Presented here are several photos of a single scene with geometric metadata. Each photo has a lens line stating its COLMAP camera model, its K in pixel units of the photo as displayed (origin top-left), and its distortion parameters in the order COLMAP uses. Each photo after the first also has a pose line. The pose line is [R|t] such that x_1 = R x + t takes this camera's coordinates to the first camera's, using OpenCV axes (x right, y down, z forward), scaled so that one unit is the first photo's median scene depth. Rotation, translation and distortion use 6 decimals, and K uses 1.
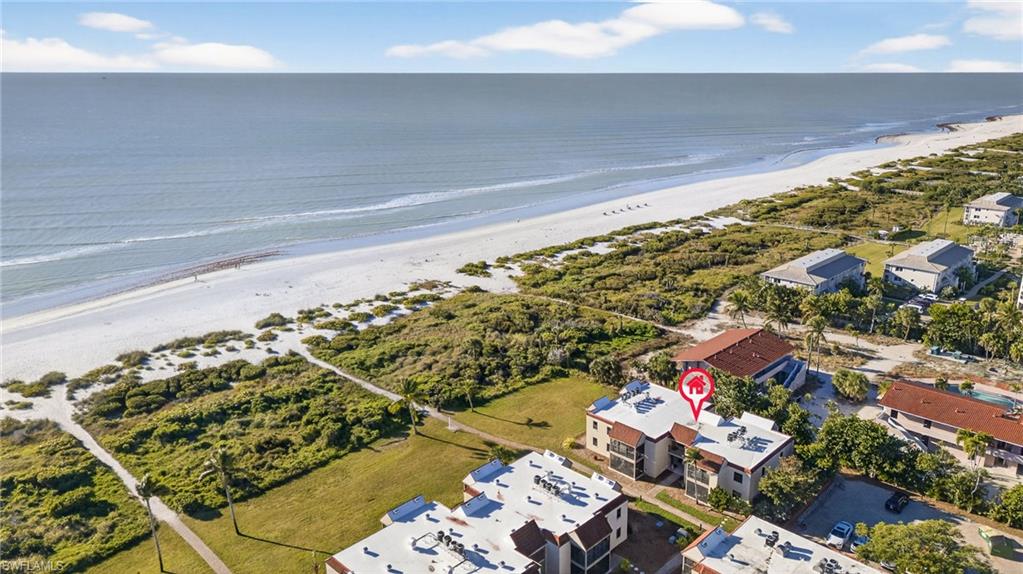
lens RADIAL K [[740.7, 0, 511.7], [0, 740.7, 286.6], [0, 0, 1]] dist [0.045909, -0.009880]
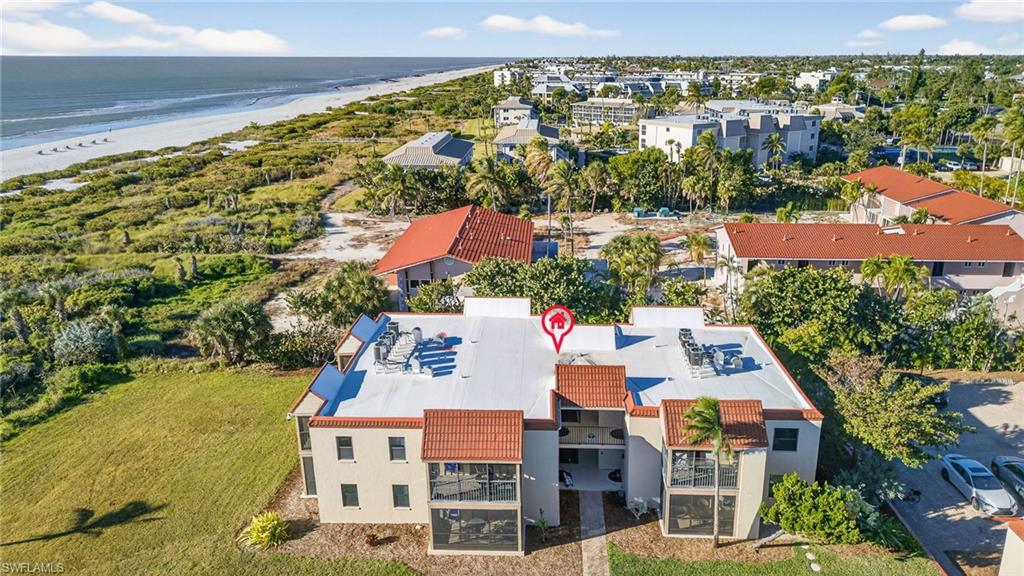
lens RADIAL K [[741.4, 0, 509.8], [0, 741.4, 293.8], [0, 0, 1]] dist [0.045909, -0.009880]
pose [[0.737579, -0.199484, 0.645123, -0.027304], [0.196249, 0.977457, 0.077873, 0.083436], [-0.646114, 0.069167, 0.760100, 0.537612]]
